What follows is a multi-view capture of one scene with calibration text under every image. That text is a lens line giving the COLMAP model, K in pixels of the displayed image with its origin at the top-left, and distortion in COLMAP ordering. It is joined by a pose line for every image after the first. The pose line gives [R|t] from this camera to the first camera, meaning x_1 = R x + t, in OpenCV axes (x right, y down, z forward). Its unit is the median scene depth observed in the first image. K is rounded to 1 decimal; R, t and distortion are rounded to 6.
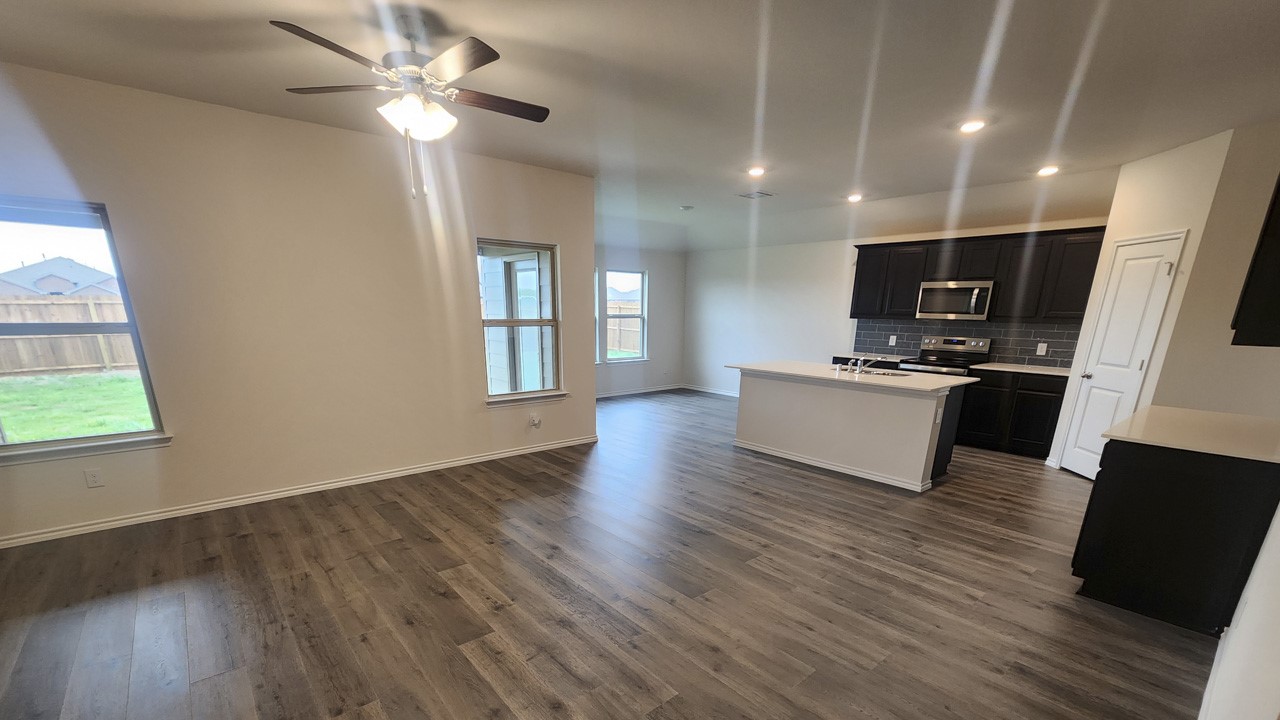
lens RADIAL K [[516.8, 0, 637.6], [0, 516.8, 353.2], [0, 0, 1]] dist [-0.000815, -0.000014]
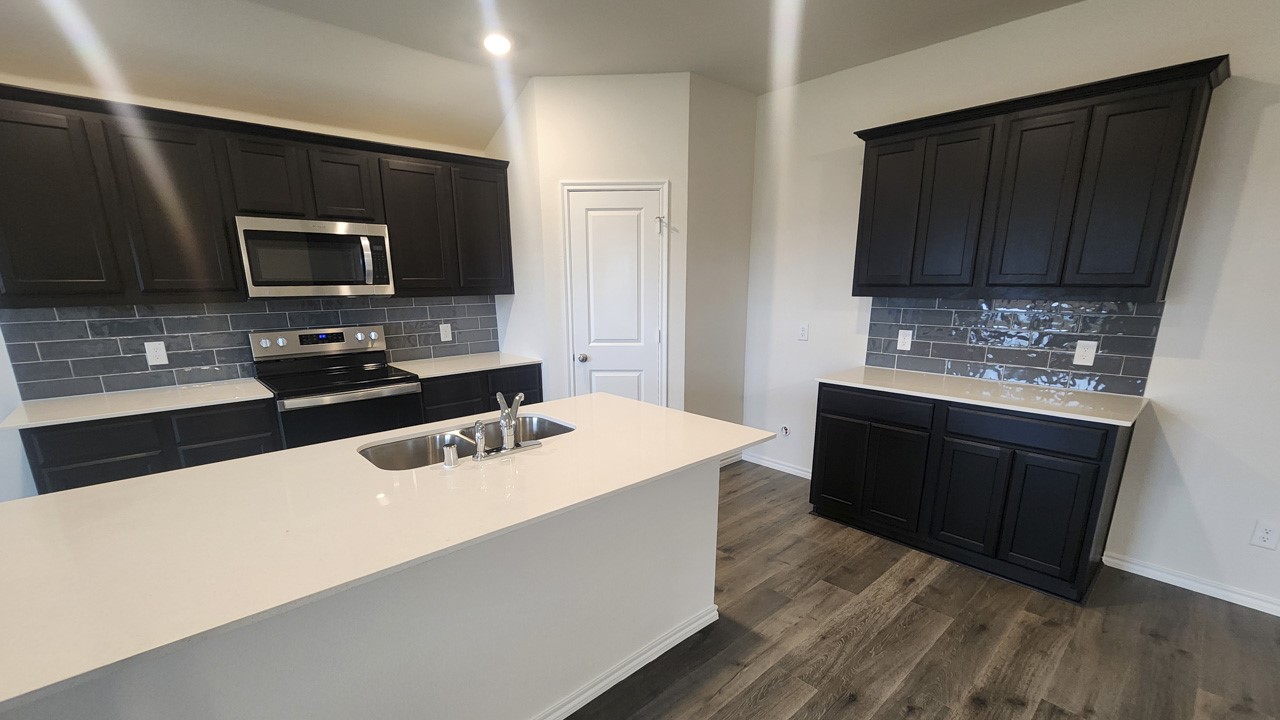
lens RADIAL K [[516.8, 0, 637.6], [0, 516.8, 353.2], [0, 0, 1]] dist [-0.000815, -0.000014]
pose [[0.031708, -0.168196, 0.985243, 0.107561], [0.089192, 0.982283, 0.164820, -0.068781], [-0.995510, 0.082650, 0.046148, 0.696872]]
